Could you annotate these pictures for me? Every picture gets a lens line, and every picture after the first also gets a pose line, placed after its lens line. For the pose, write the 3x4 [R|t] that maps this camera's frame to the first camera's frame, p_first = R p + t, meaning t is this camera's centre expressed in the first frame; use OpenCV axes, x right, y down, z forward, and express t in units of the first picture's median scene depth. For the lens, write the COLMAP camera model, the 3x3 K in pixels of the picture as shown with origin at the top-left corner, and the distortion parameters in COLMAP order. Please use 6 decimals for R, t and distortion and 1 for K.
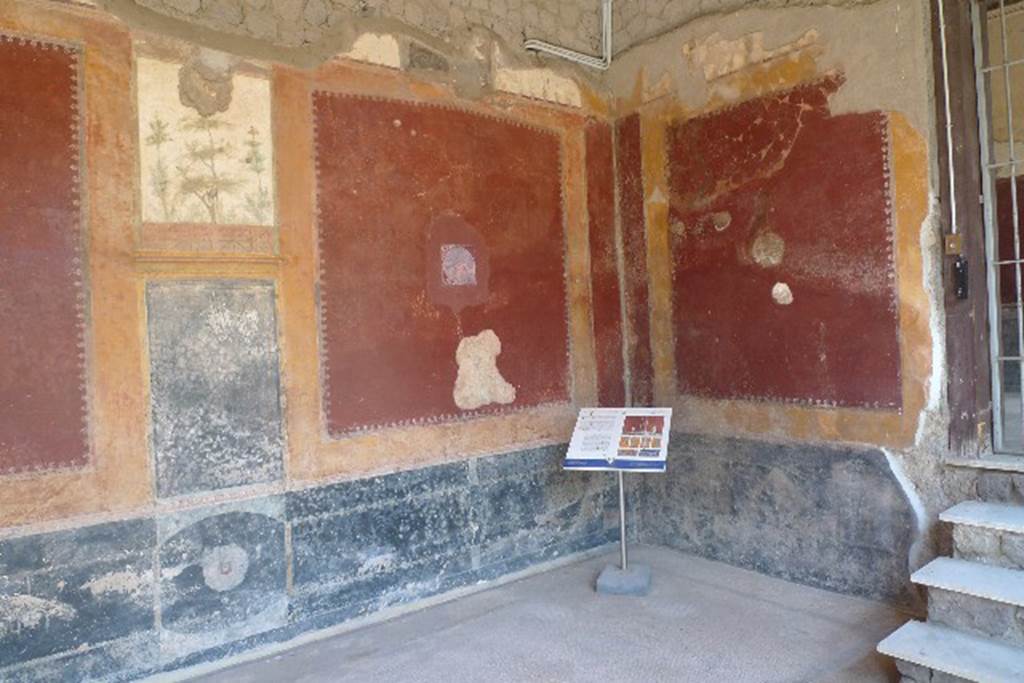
lens RADIAL K [[703.6, 0, 515.2], [0, 703.6, 334.9], [0, 0, 1]] dist [-0.029476, -0.009439]
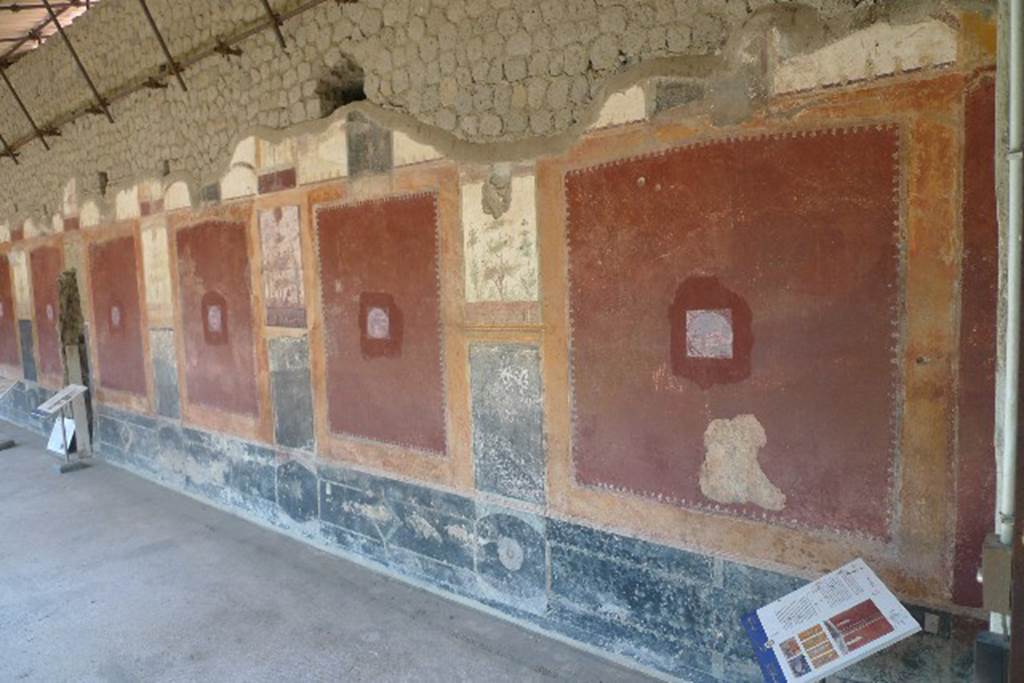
lens RADIAL K [[703.6, 0, 516.9], [0, 703.6, 341.8], [0, 0, 1]] dist [-0.029476, -0.009439]
pose [[0.212872, 0.131832, -0.968146, 0.782465], [0.024926, 0.989801, 0.140261, -0.243740], [0.976762, -0.053990, 0.207415, 0.683685]]
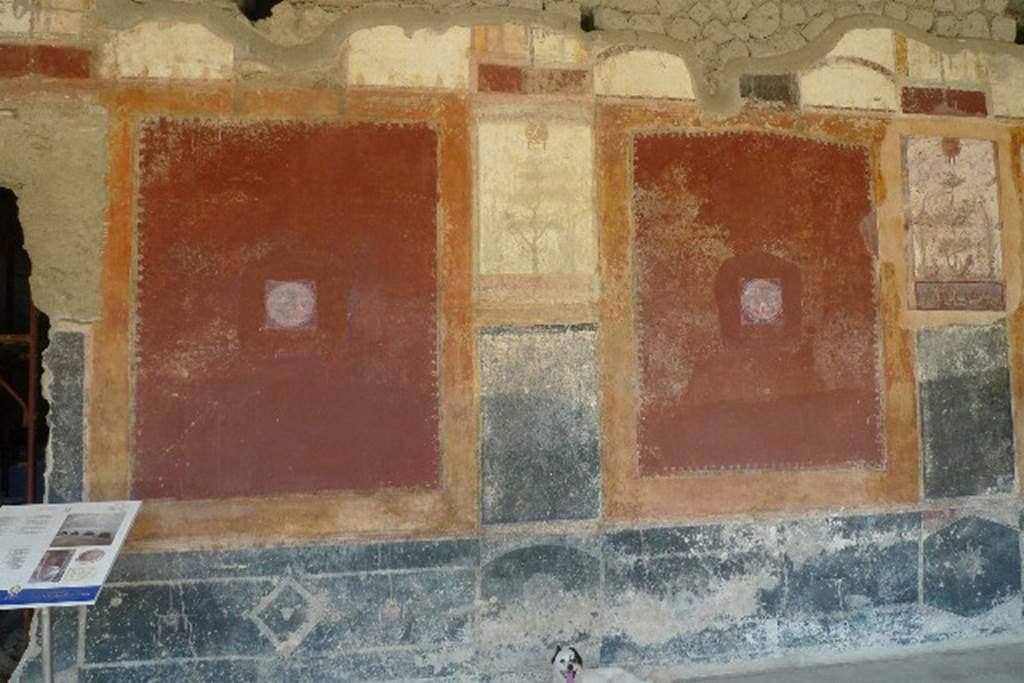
lens RADIAL K [[703.6, 0, 515.1], [0, 703.6, 339.8], [0, 0, 1]] dist [-0.029476, -0.009439]
pose [[0.874851, -0.008339, -0.484320, -1.001122], [-0.014081, 0.998991, -0.042637, 0.040394], [0.484187, 0.044121, 0.873851, -0.782769]]
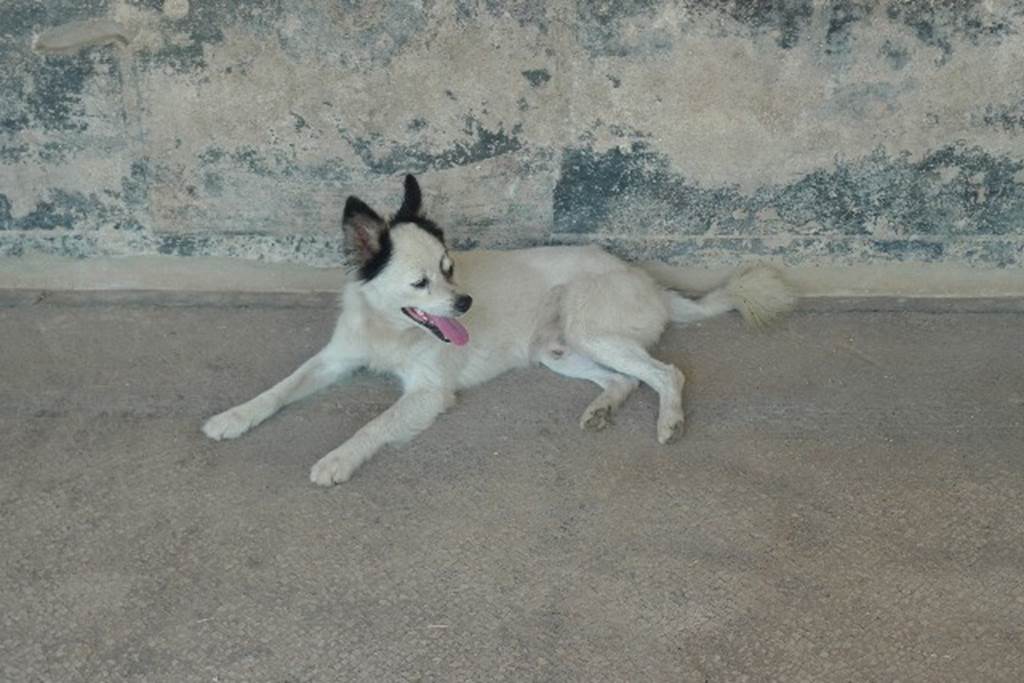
lens RADIAL K [[703.6, 0, 515.8], [0, 703.6, 340.9], [0, 0, 1]] dist [-0.029476, -0.009439]
pose [[0.672665, 0.229499, -0.703457, -1.144518], [0.046670, 0.935634, 0.349873, 0.370038], [0.738474, -0.268178, 0.618657, -0.103143]]
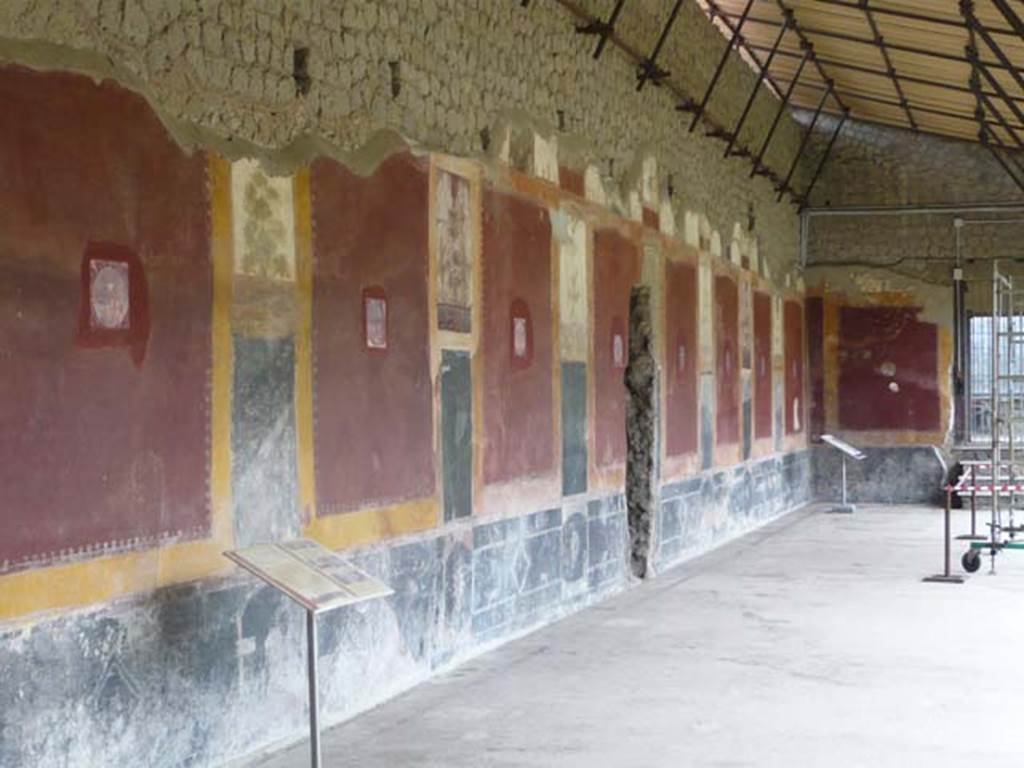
lens RADIAL K [[1614.2, 0, 511.4], [0, 1614.2, 384.6], [0, 0, 1]] dist [-0.075652, 0.000000]
pose [[0.827096, 0.041587, 0.560520, -4.373985], [-0.028464, 0.999078, -0.032125, 0.171048], [-0.561340, 0.010615, 0.827517, -3.285699]]
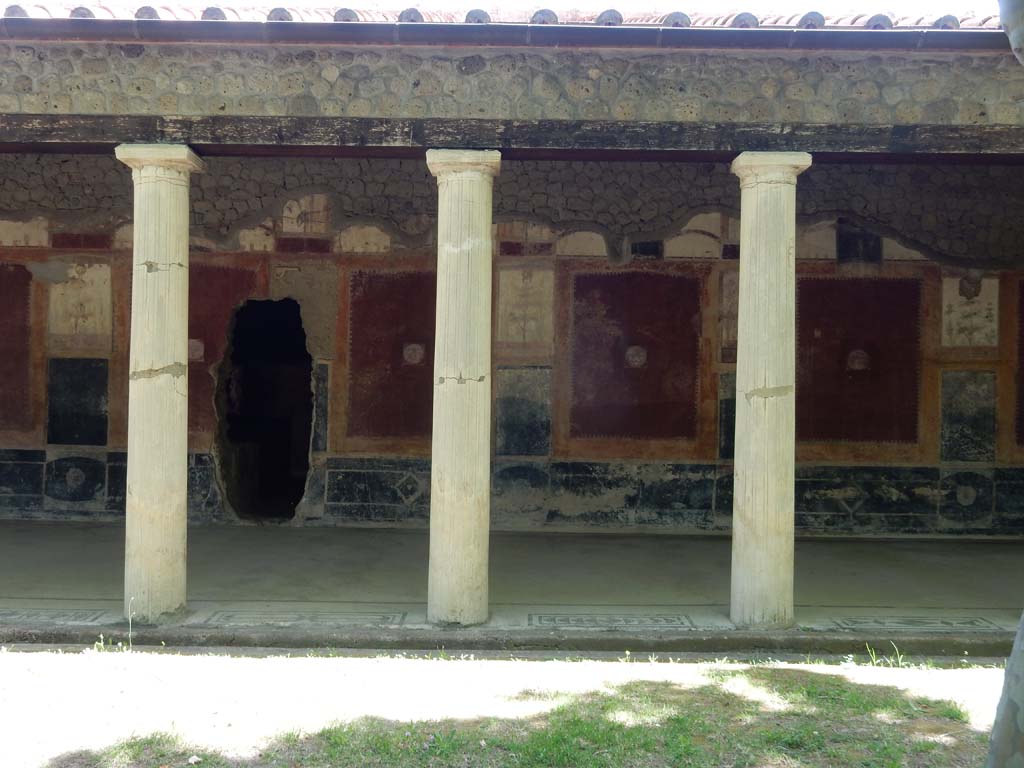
lens RADIAL K [[1092.3, 0, 504.2], [0, 1092.3, 409.3], [0, 0, 1]] dist [0.001704, 0.000000]
pose [[0.786540, 0.062589, -0.614360, 0.533206], [-0.047963, 0.998037, 0.040272, -0.021019], [0.615674, -0.002209, 0.787998, -2.539287]]
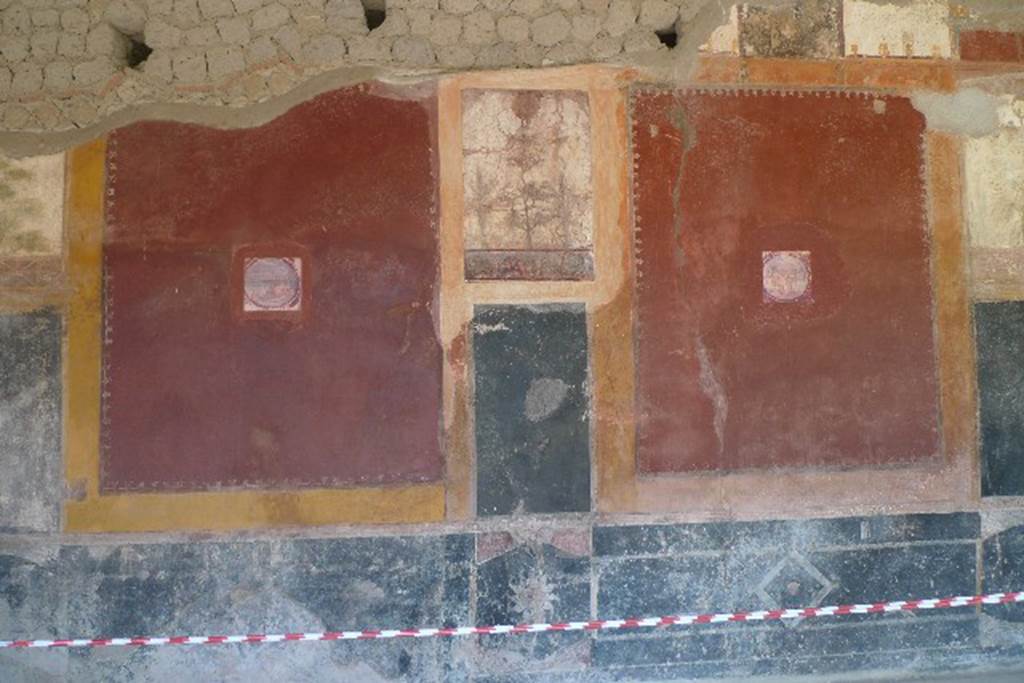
lens RADIAL K [[703.6, 0, 511.7], [0, 703.6, 332.4], [0, 0, 1]] dist [-0.029476, -0.009439]
pose [[0.828772, 0.003792, -0.559573, -2.564476], [-0.017089, 0.999682, -0.018536, 0.091796], [0.559325, 0.024925, 0.828574, -1.905487]]
